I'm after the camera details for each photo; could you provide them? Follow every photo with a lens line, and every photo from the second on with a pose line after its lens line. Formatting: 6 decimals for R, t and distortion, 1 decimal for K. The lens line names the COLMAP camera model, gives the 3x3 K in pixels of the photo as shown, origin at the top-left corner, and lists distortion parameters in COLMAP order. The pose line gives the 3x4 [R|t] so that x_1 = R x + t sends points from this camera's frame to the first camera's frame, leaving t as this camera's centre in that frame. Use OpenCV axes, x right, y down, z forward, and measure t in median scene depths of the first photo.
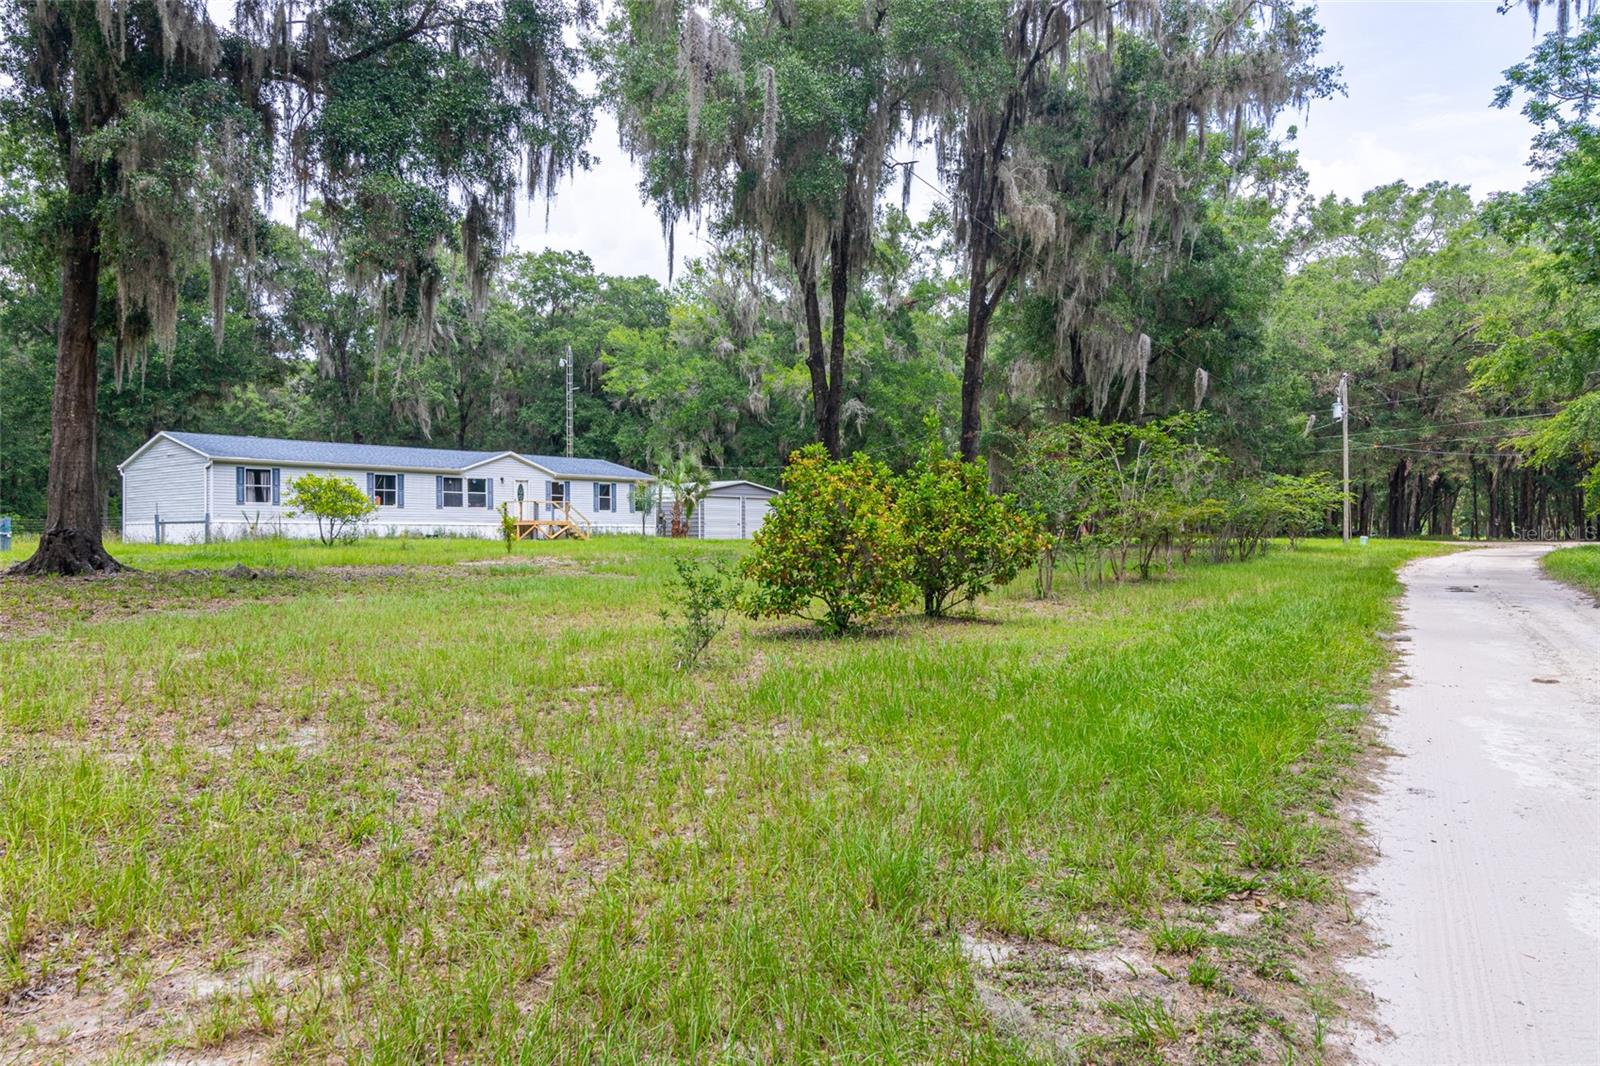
lens RADIAL K [[1173.4, 0, 798.2], [0, 1173.4, 535.8], [0, 0, 1]] dist [0.017134, 0.001059]
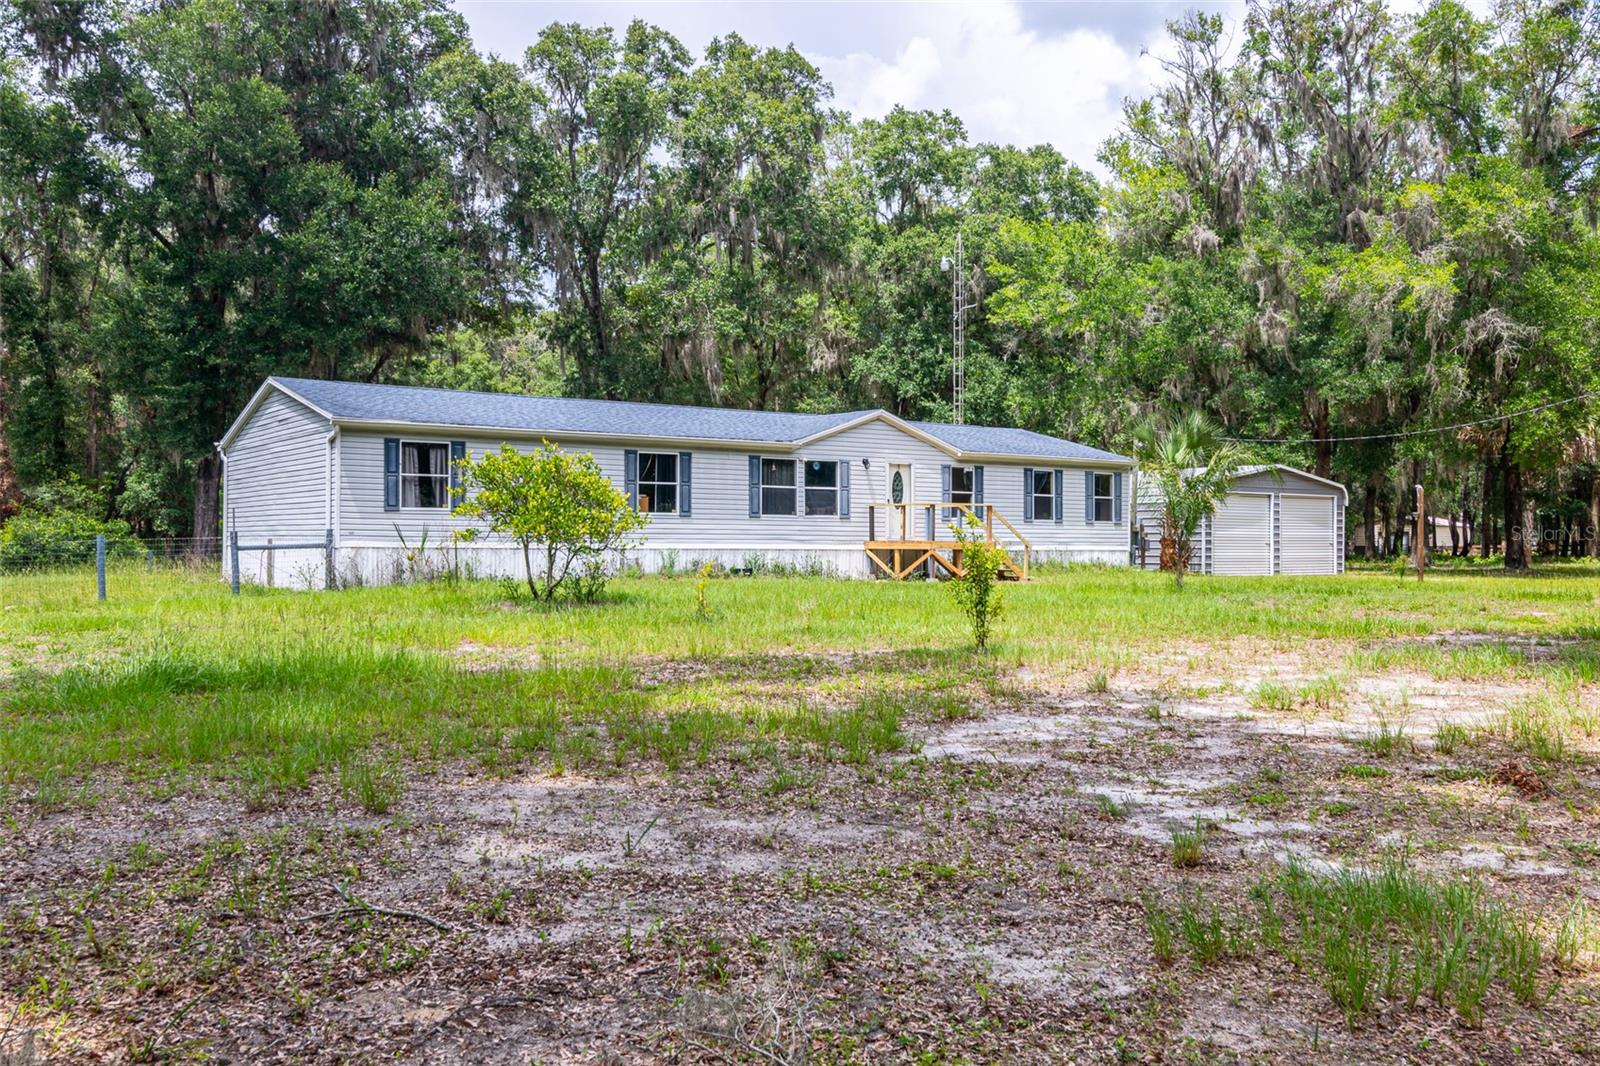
lens RADIAL K [[1297.4, 0, 801.1], [0, 1297.4, 529.6], [0, 0, 1]] dist [-0.015639, -0.002483]
pose [[0.975499, 0.002867, -0.219987, -0.148612], [-0.004234, 0.999975, -0.005743, -0.013962], [0.219965, 0.006534, 0.975486, 0.414354]]
